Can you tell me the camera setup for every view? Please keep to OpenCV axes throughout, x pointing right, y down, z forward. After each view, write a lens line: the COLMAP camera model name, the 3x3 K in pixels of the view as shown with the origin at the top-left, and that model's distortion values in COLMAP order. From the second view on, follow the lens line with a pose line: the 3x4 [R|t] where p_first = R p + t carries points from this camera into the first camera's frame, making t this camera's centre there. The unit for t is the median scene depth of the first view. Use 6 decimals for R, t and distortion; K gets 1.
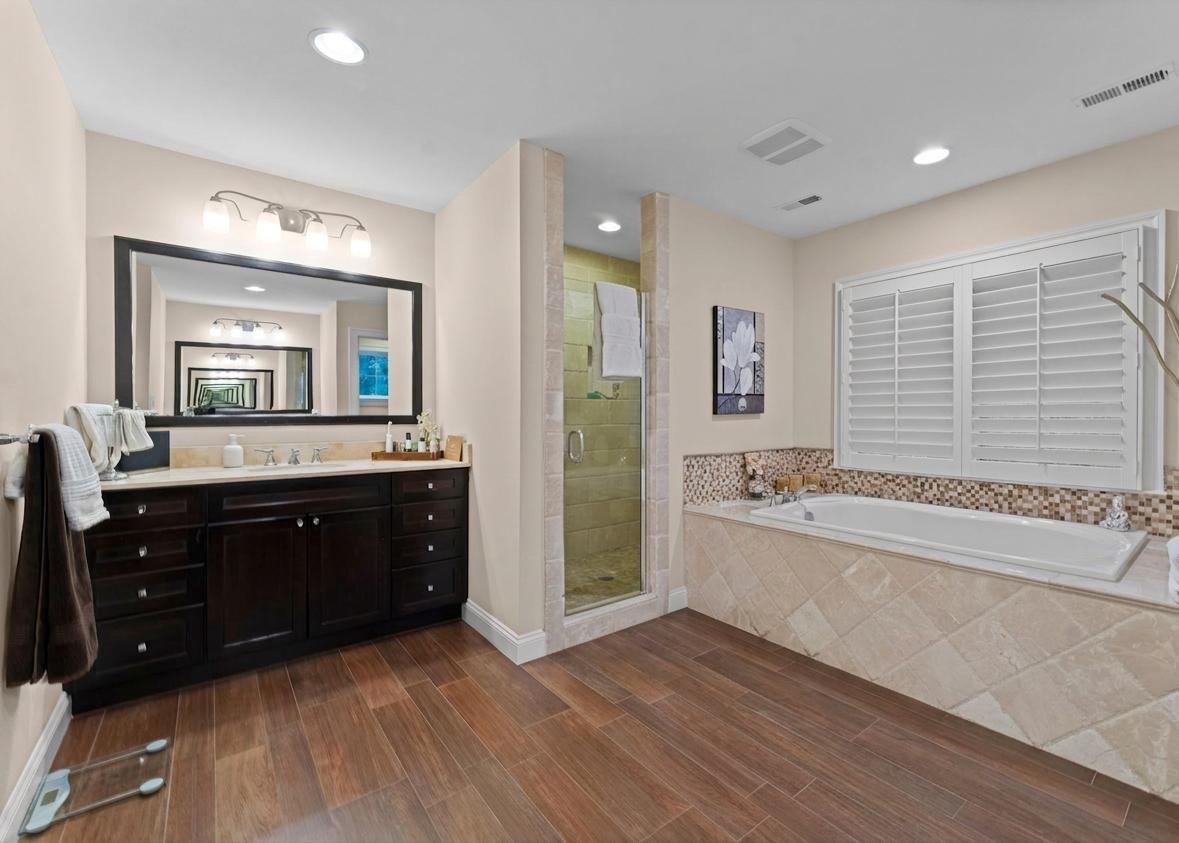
lens RADIAL K [[512.8, 0, 632.9], [0, 512.8, 417.9], [0, 0, 1]] dist [0.001850, -0.000073]
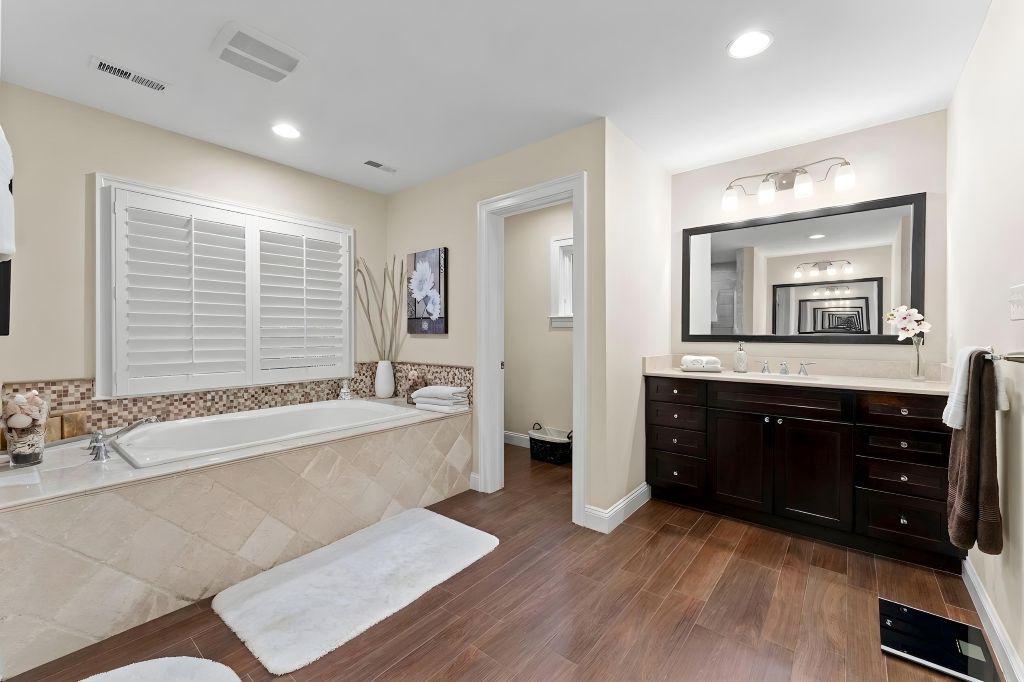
lens RADIAL K [[417.4, 0, 510.3], [0, 417.4, 336.8], [0, 0, 1]] dist [0.003776, -0.000004]
pose [[-0.192052, -0.004800, 0.981373, -0.464425], [0.007693, 0.999950, 0.006396, -0.003773], [-0.981355, 0.008778, -0.192006, 0.561315]]
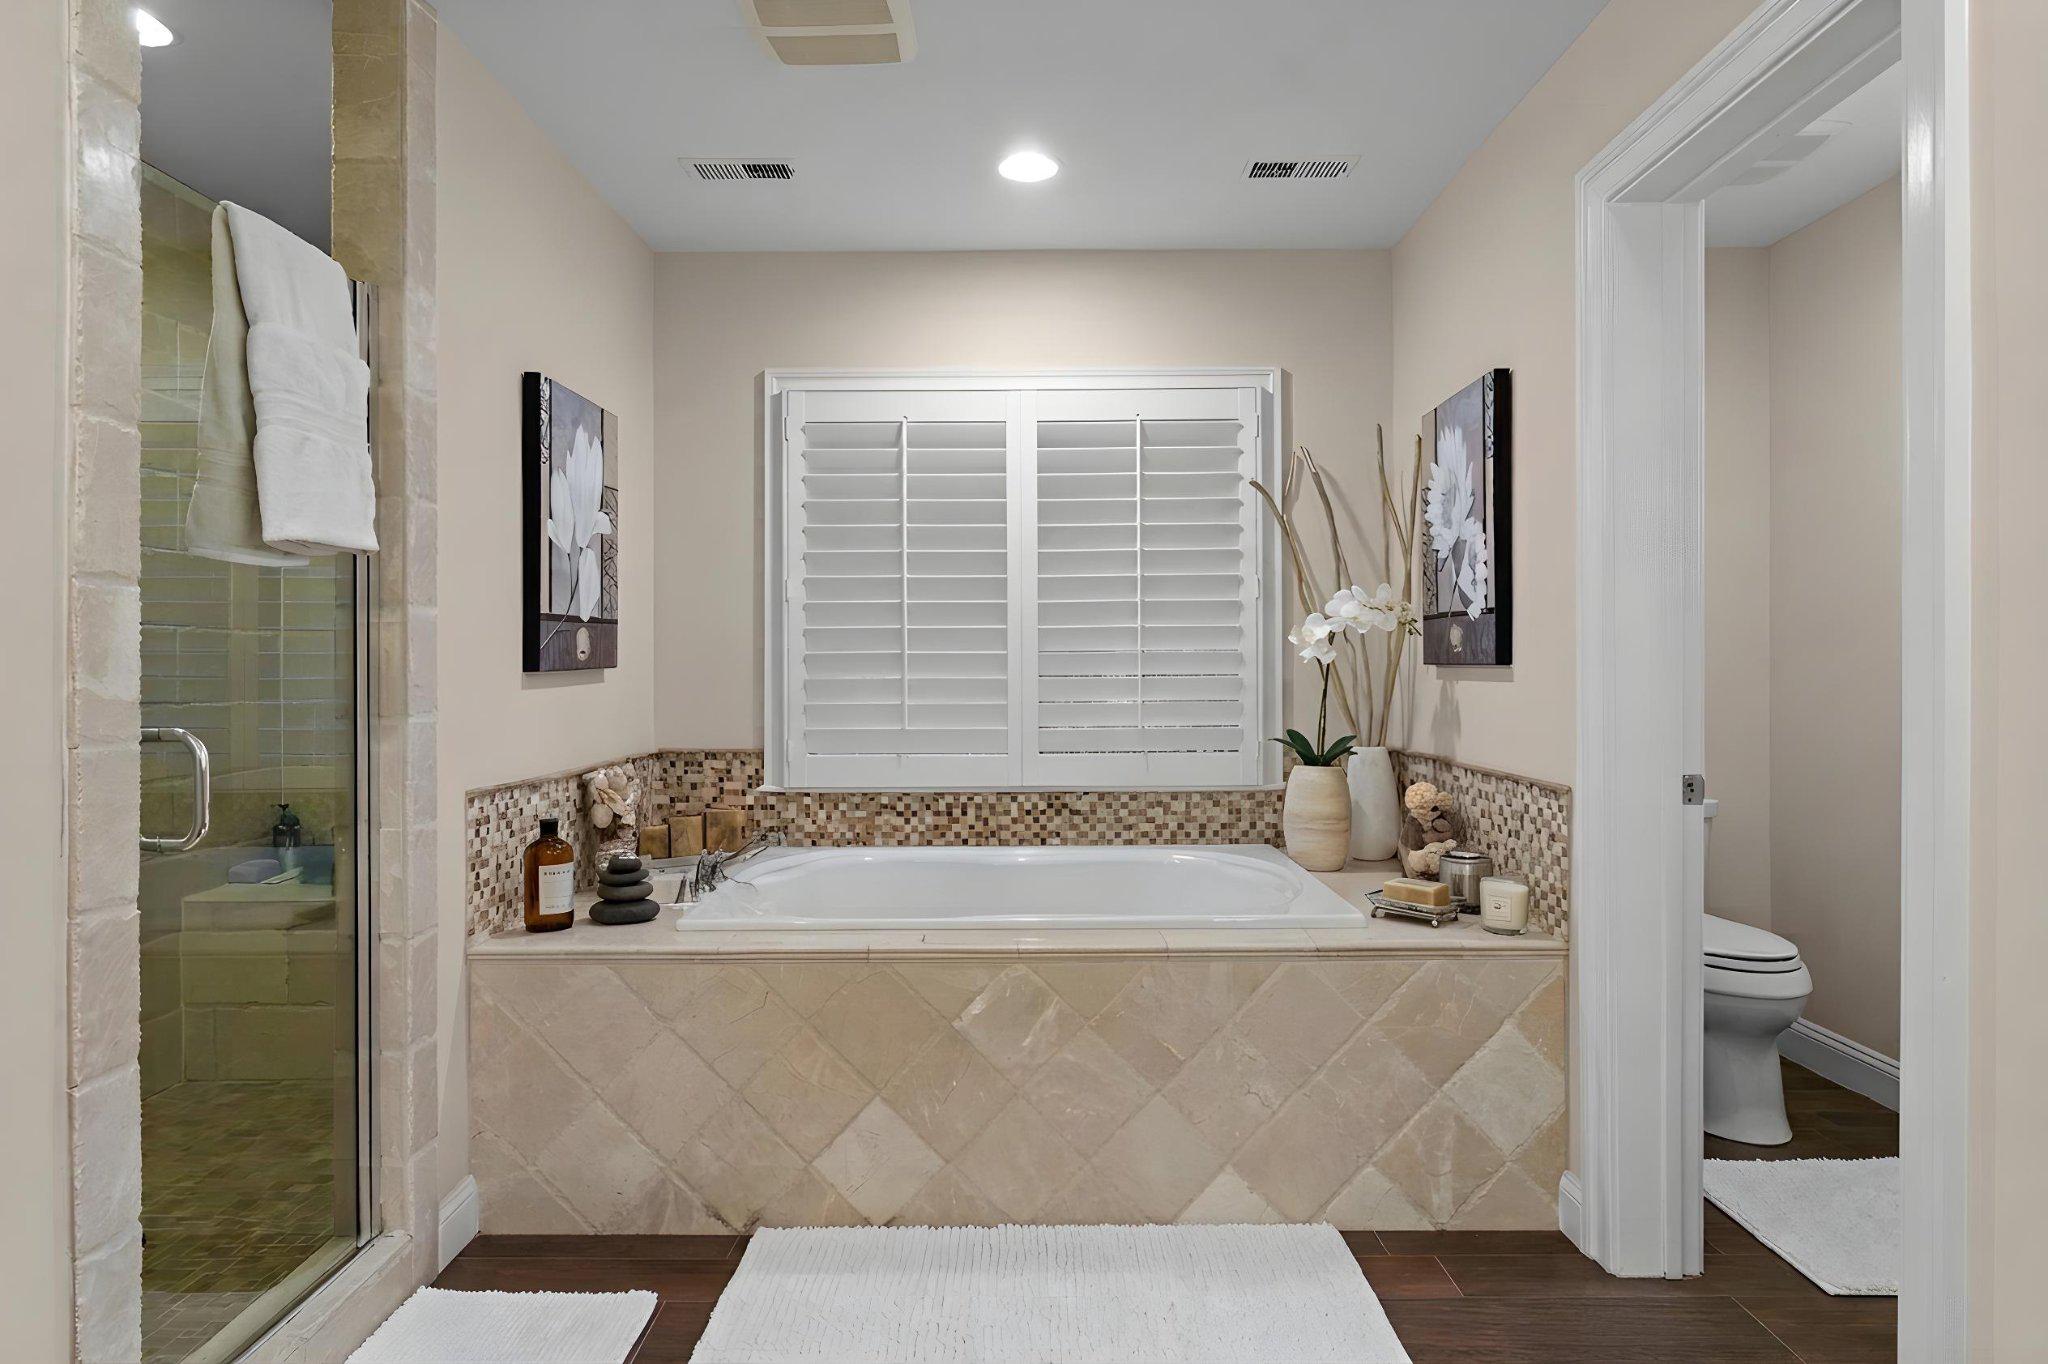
lens RADIAL K [[1106.1, 0, 1021.1], [0, 1106.1, 677.6], [0, 0, 1]] dist [0.000807, -0.000894]
pose [[0.640645, -0.007644, 0.767799, -0.236954], [0.008903, 0.999957, 0.002527, -0.002023], [-0.767786, 0.005216, 0.640686, 0.254139]]
